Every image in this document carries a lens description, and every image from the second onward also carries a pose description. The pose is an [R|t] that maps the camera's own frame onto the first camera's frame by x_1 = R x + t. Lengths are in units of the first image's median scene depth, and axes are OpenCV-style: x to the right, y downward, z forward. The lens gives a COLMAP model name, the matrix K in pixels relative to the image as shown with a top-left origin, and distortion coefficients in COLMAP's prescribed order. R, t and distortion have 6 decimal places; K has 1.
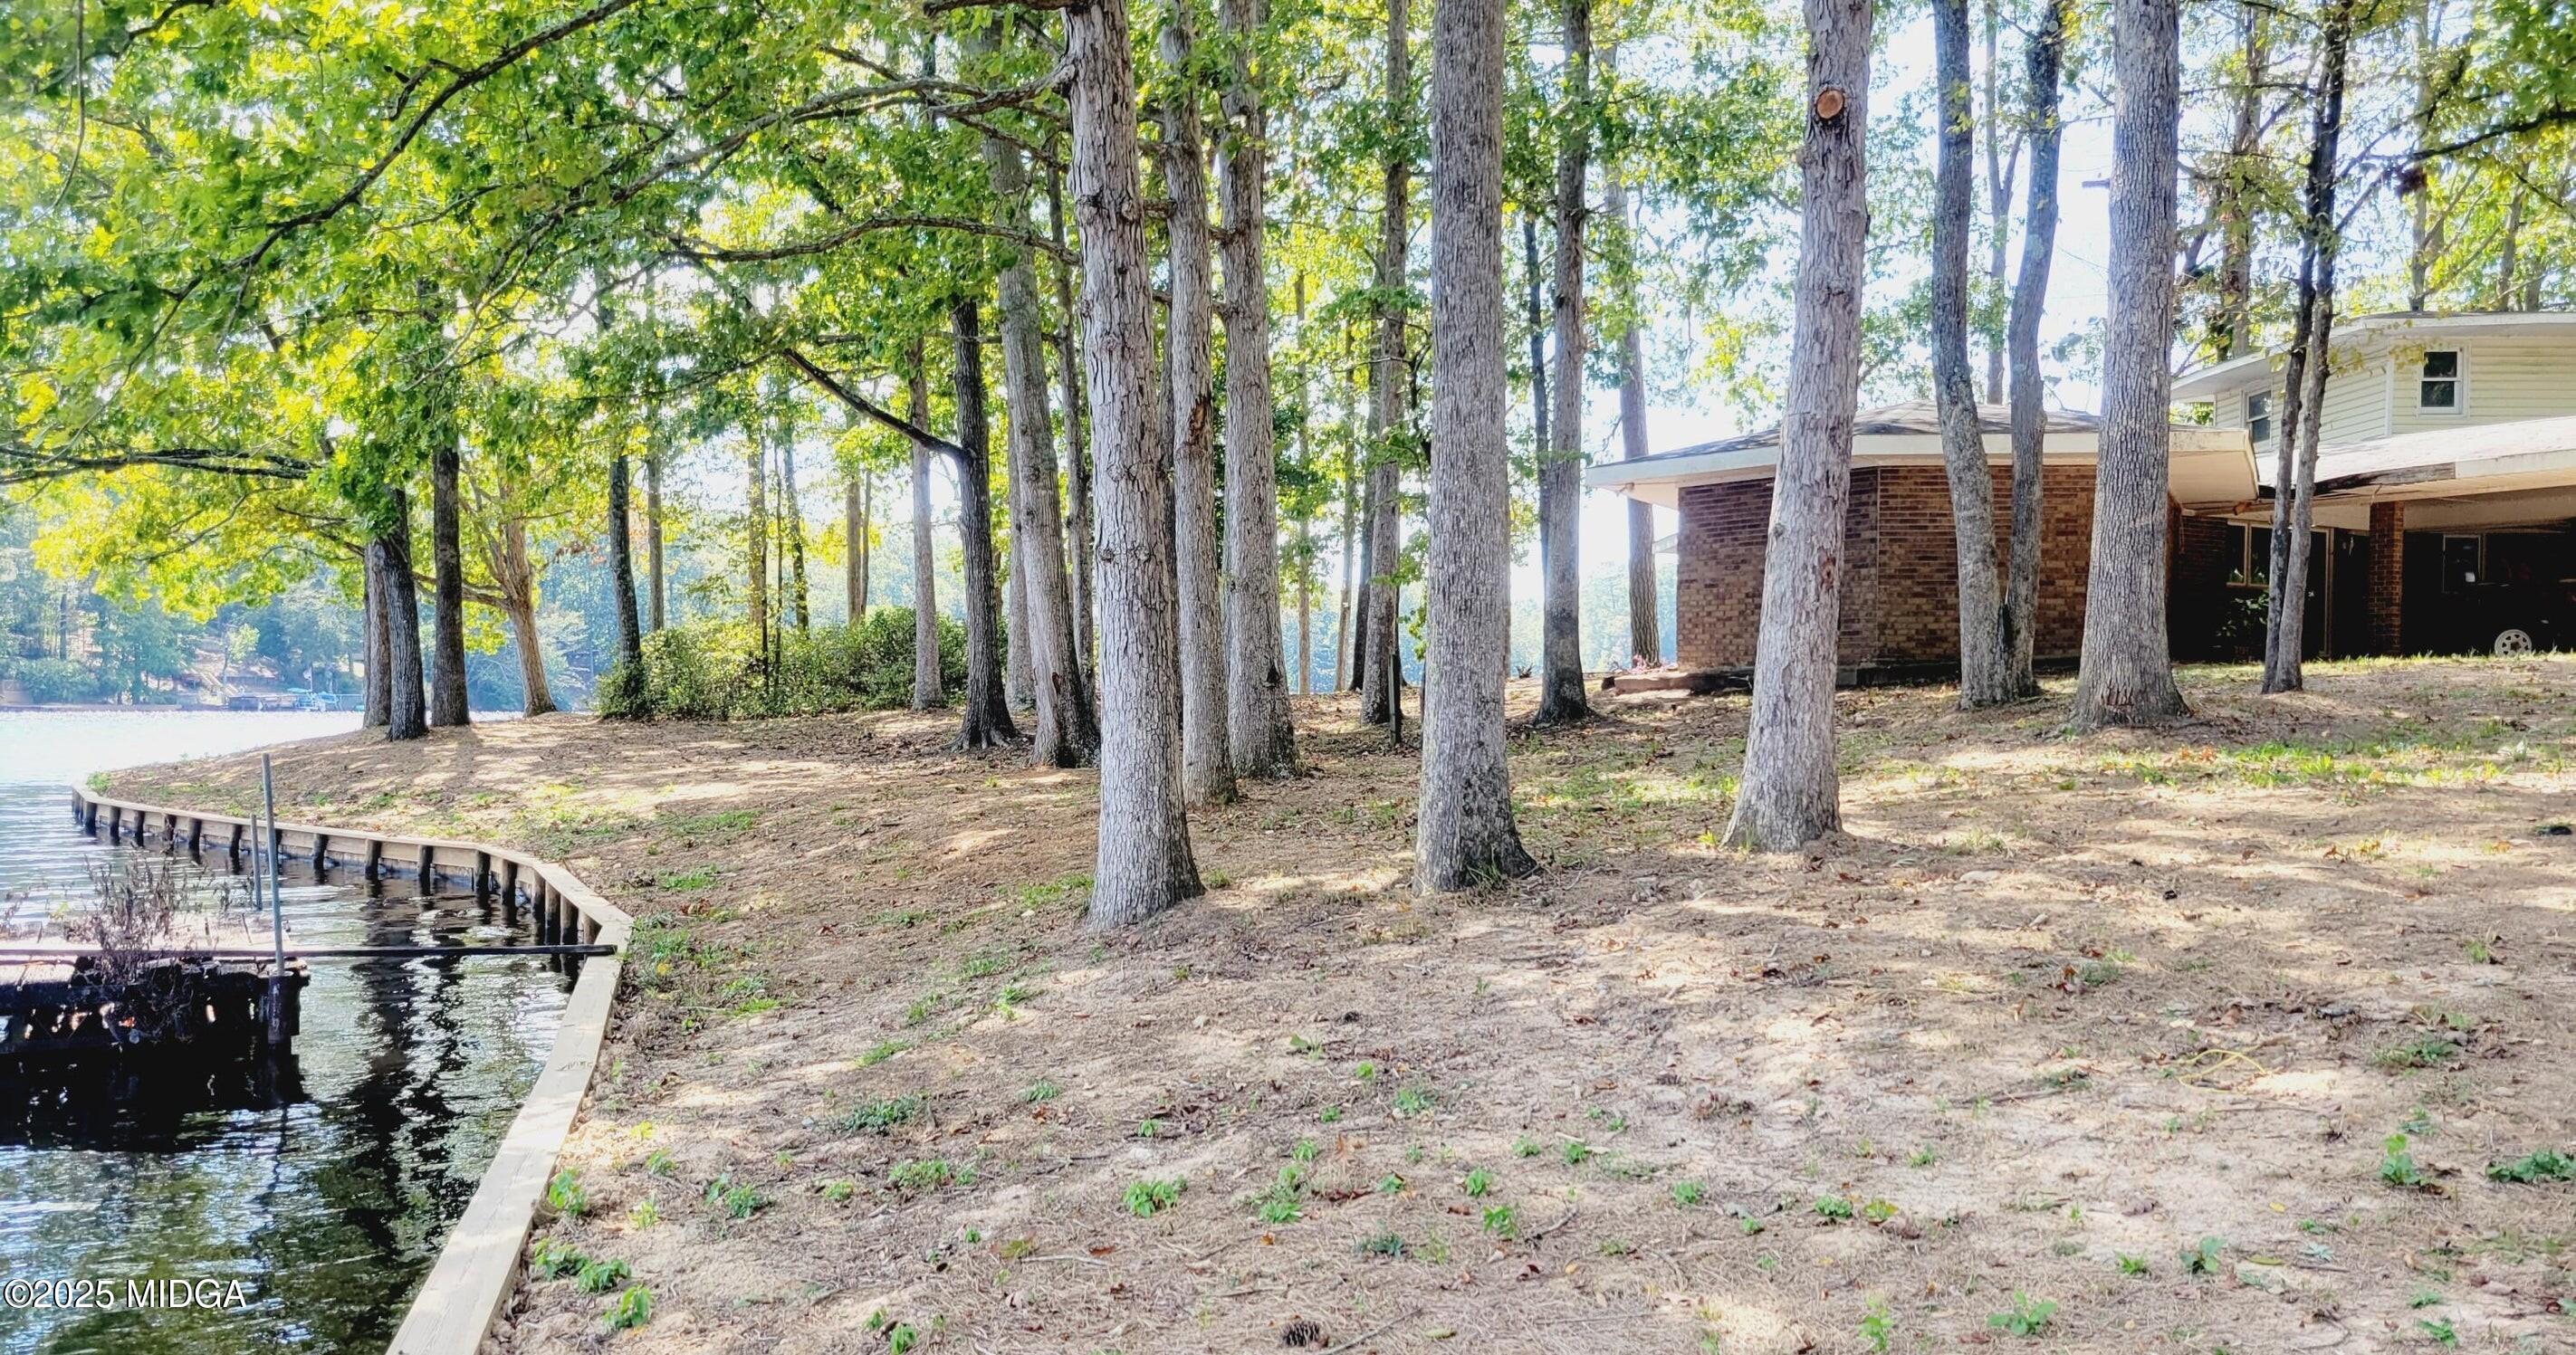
lens RADIAL K [[1937.1, 0, 1288.2], [0, 1937.1, 681.8], [0, 0, 1]] dist [0.045883, -0.017398]
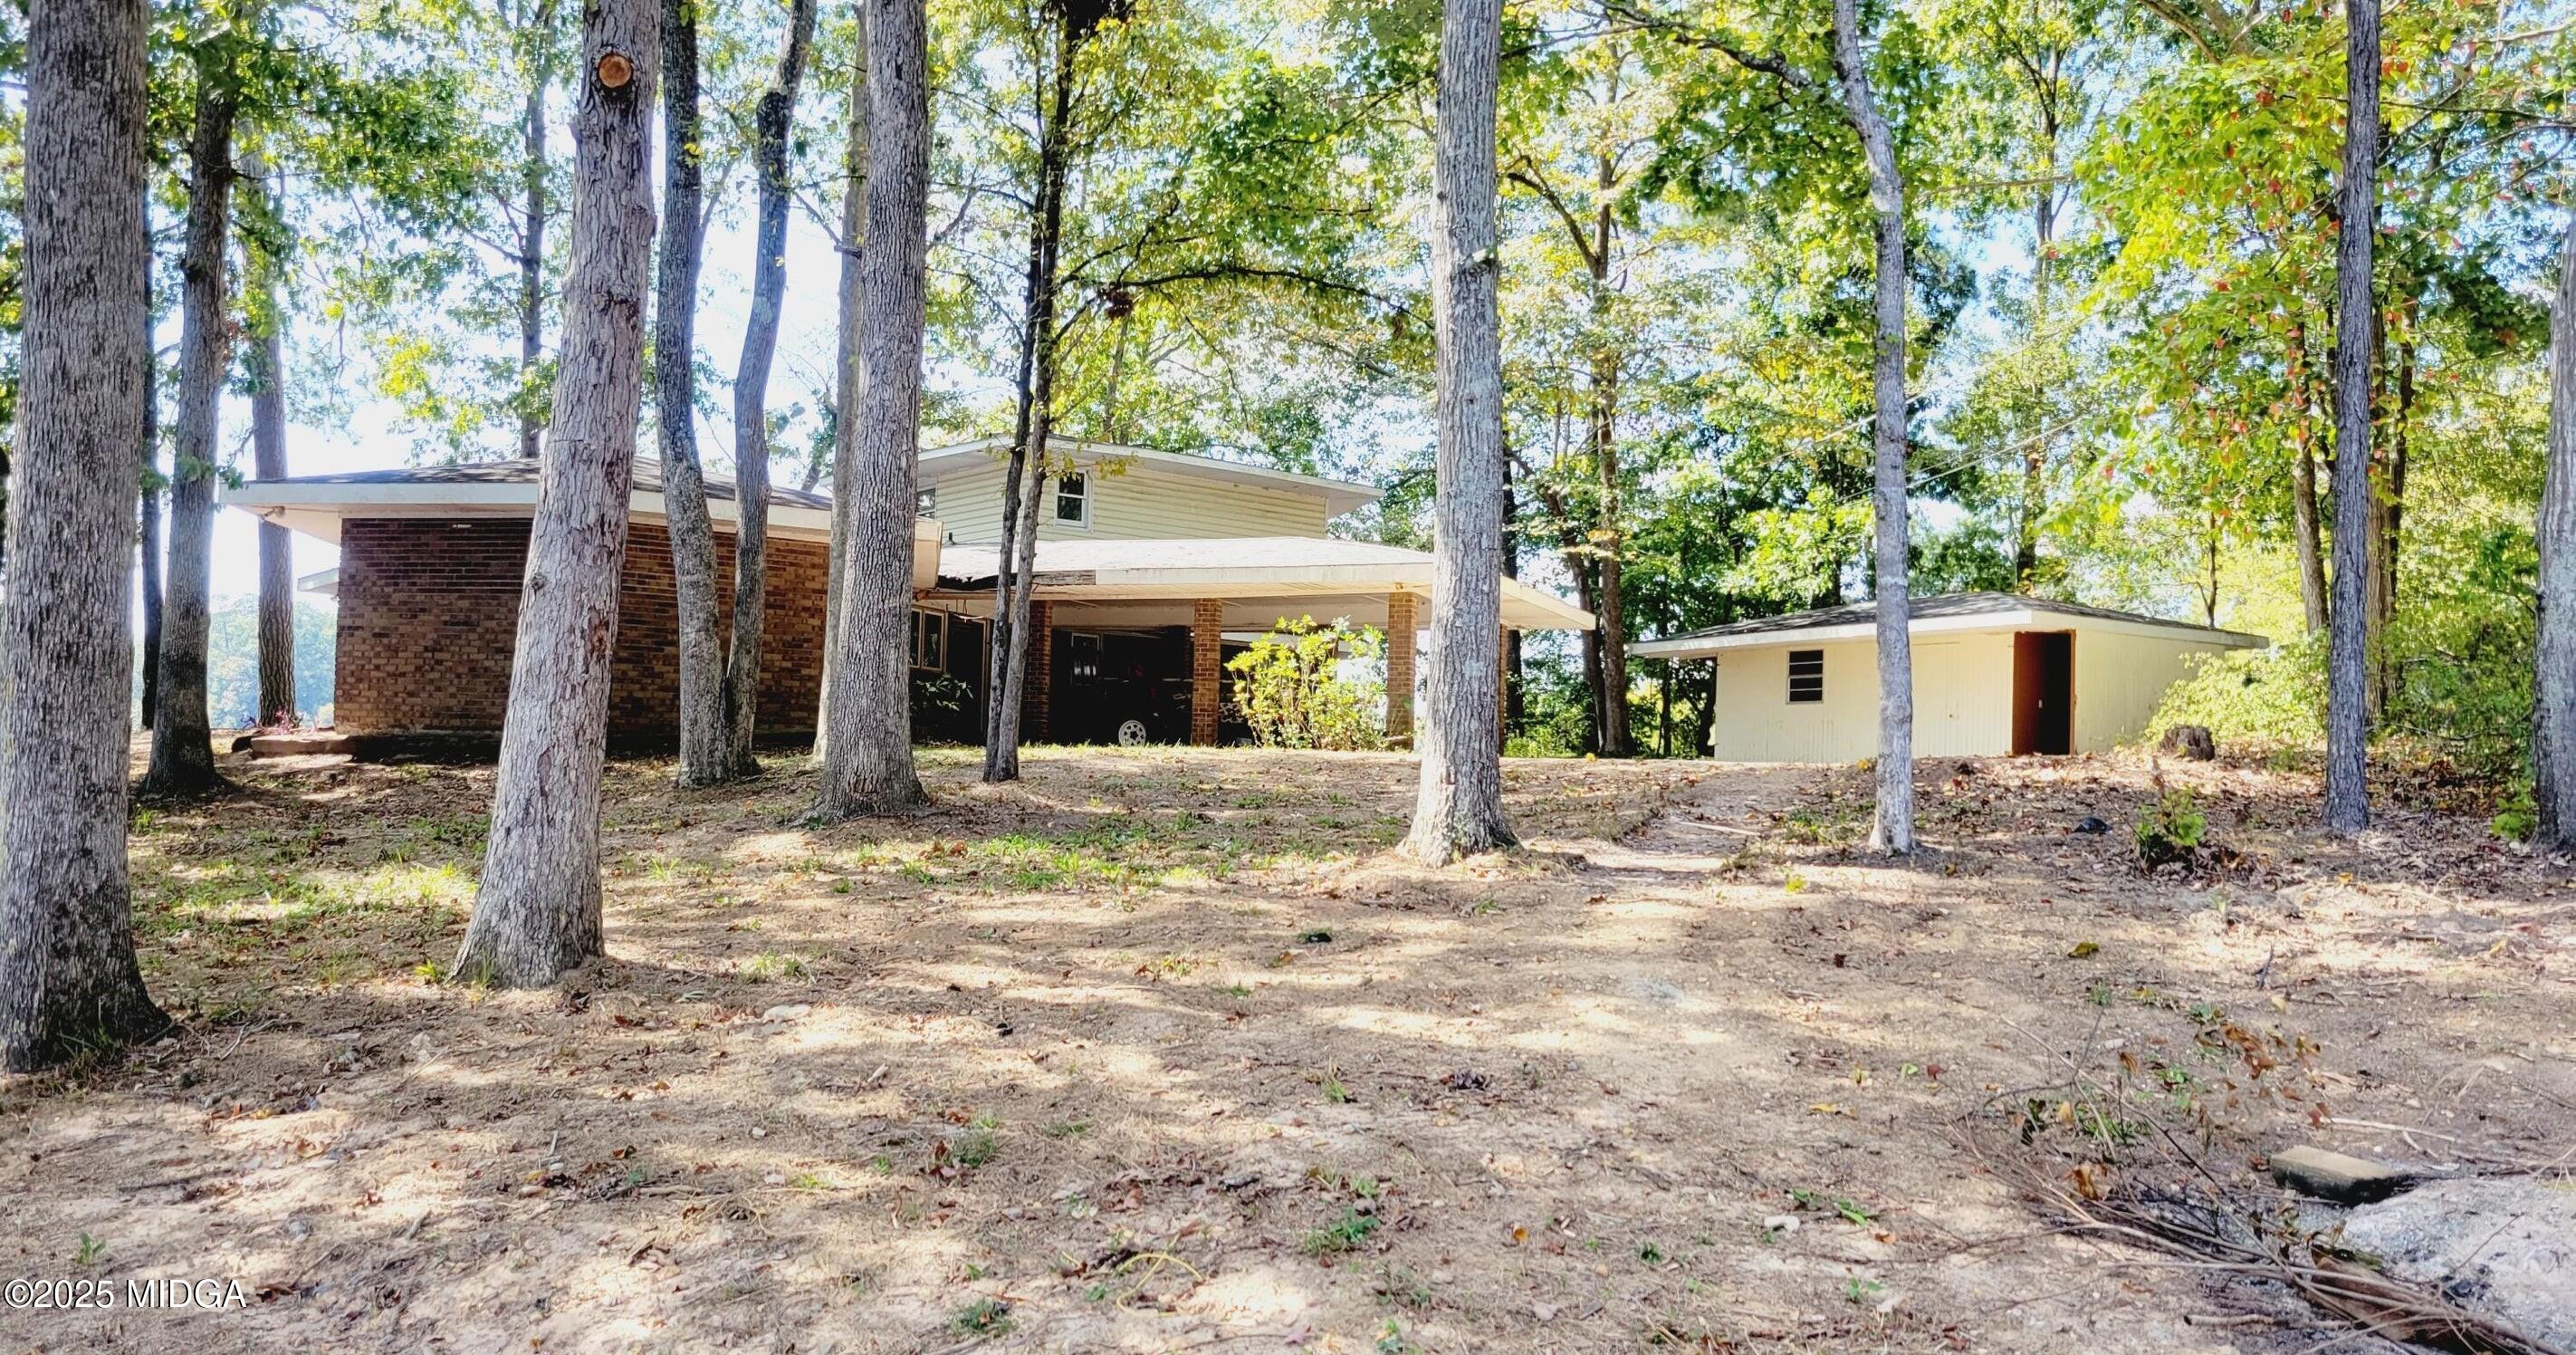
lens RADIAL K [[1937.8, 0, 1304.7], [0, 1937.8, 725.4], [0, 0, 1]] dist [0.045883, -0.017398]
pose [[0.783697, 0.037441, 0.620014, 0.002775], [-0.031492, 0.999293, -0.020538, -0.011954], [-0.620344, -0.003430, 0.784322, 0.167550]]
